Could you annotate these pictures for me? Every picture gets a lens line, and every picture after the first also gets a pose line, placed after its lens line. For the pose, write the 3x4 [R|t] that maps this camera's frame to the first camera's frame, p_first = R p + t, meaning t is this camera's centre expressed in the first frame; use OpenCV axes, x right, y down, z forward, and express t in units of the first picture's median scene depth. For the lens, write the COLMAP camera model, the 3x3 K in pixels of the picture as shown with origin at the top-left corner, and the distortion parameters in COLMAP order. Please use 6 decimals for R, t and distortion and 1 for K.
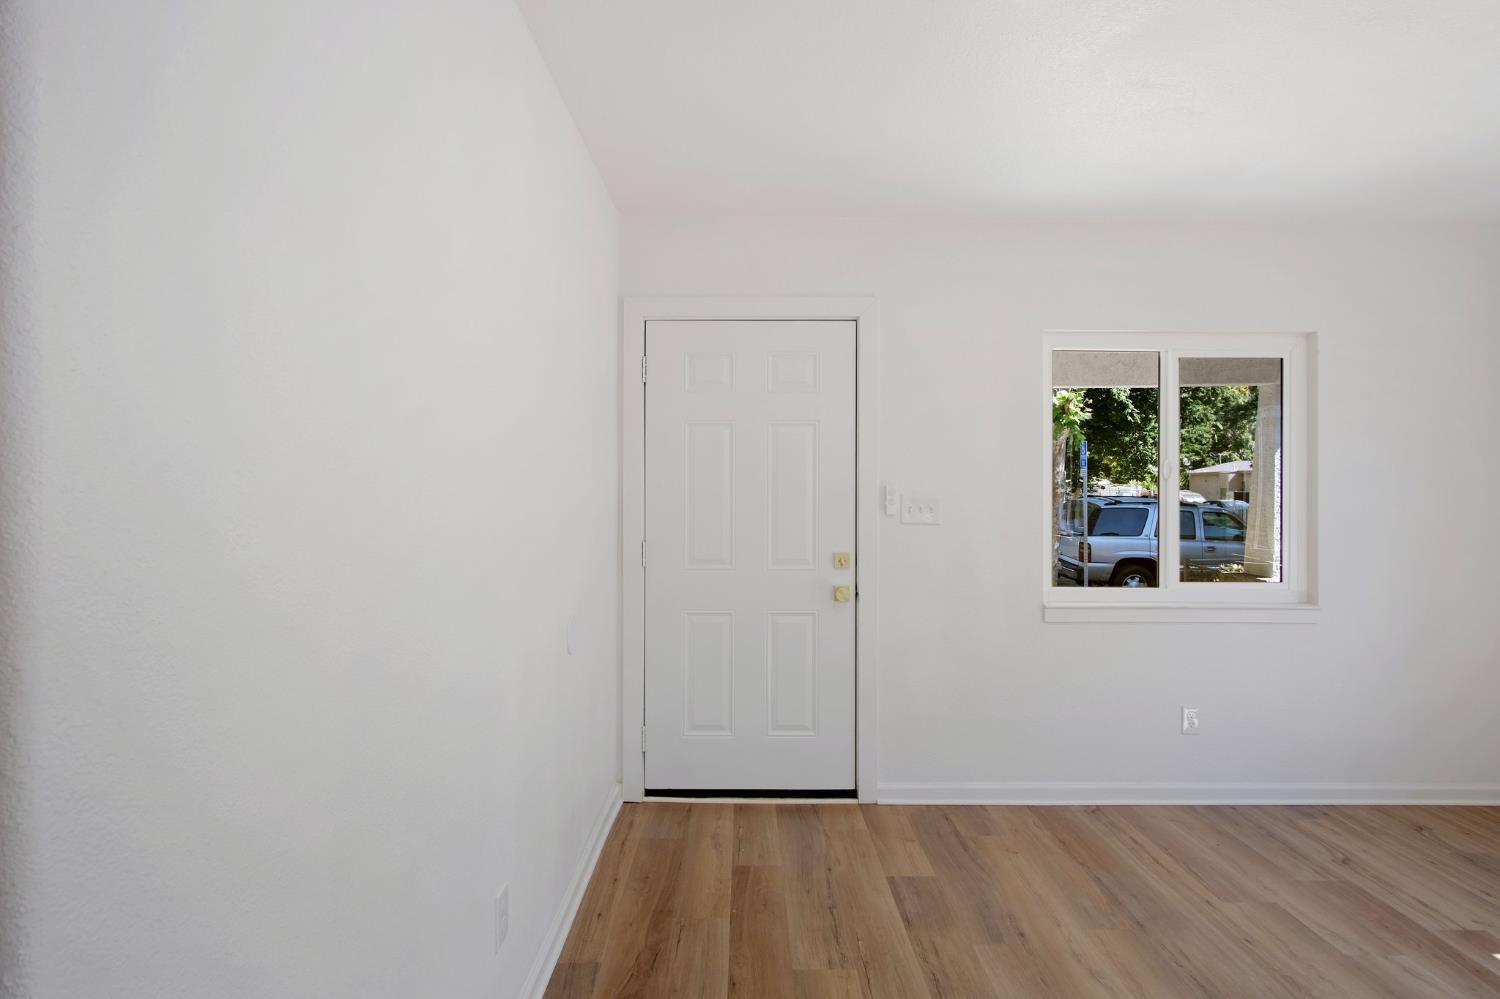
lens RADIAL K [[808.7, 0, 743.1], [0, 808.7, 498.4], [0, 0, 1]] dist [-0.023967, 0.000420]
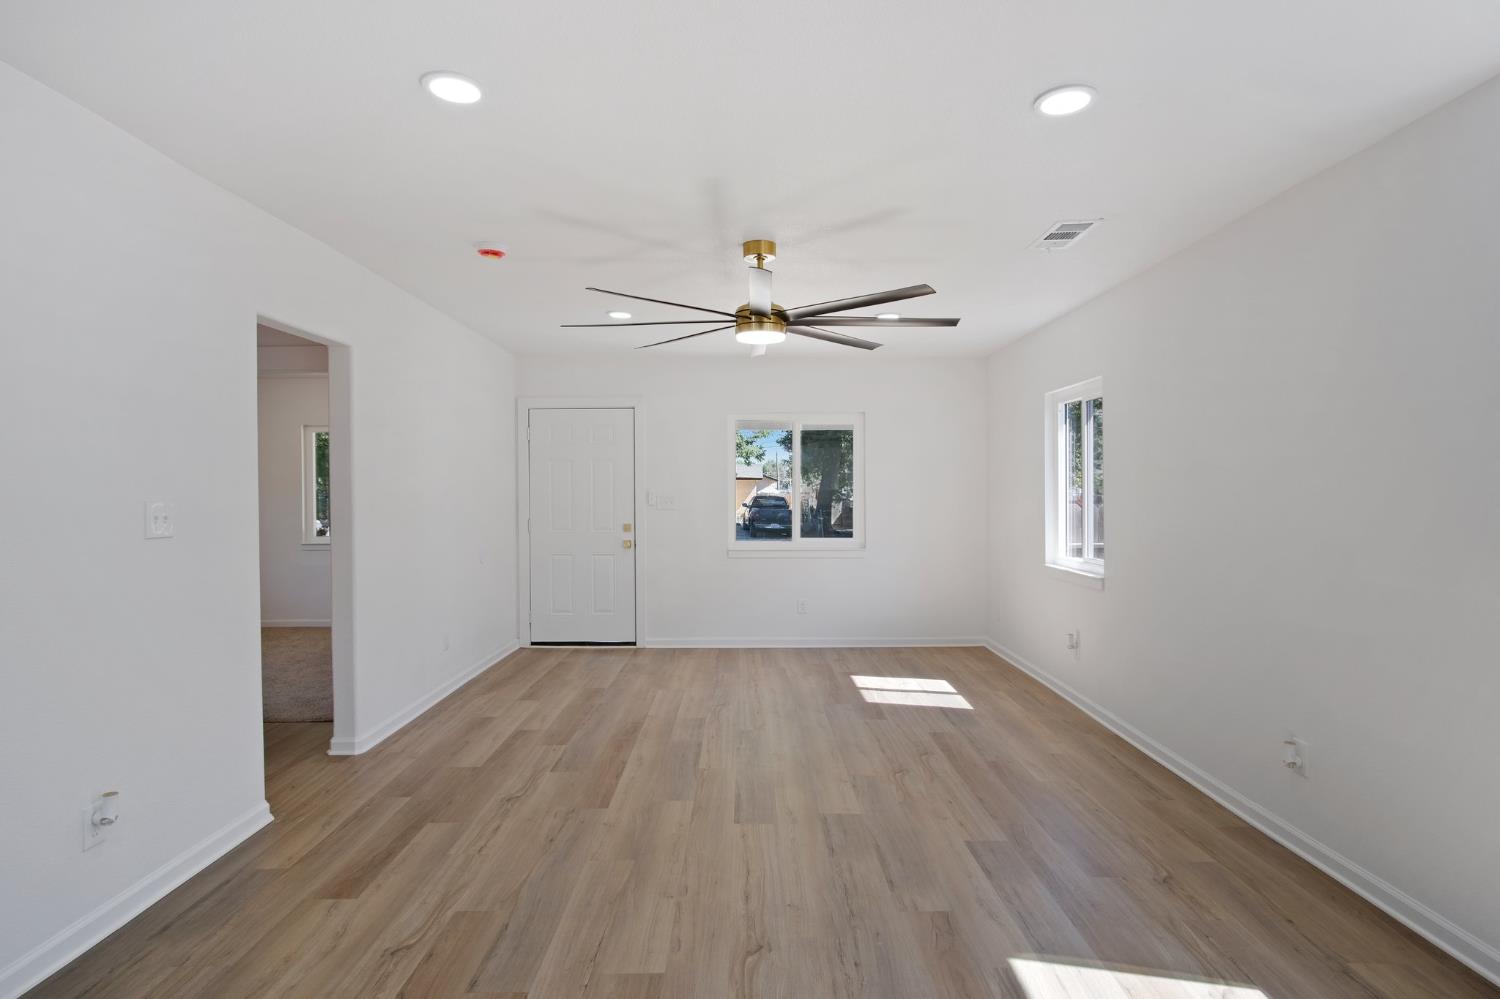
lens RADIAL K [[808.7, 0, 743.1], [0, 808.7, 498.4], [0, 0, 1]] dist [-0.023967, 0.000420]
pose [[0.999988, -0.003651, 0.003337, 0.402450], [0.003619, 0.999947, 0.009671, -0.014392], [-0.003372, -0.009659, 0.999948, -1.010507]]
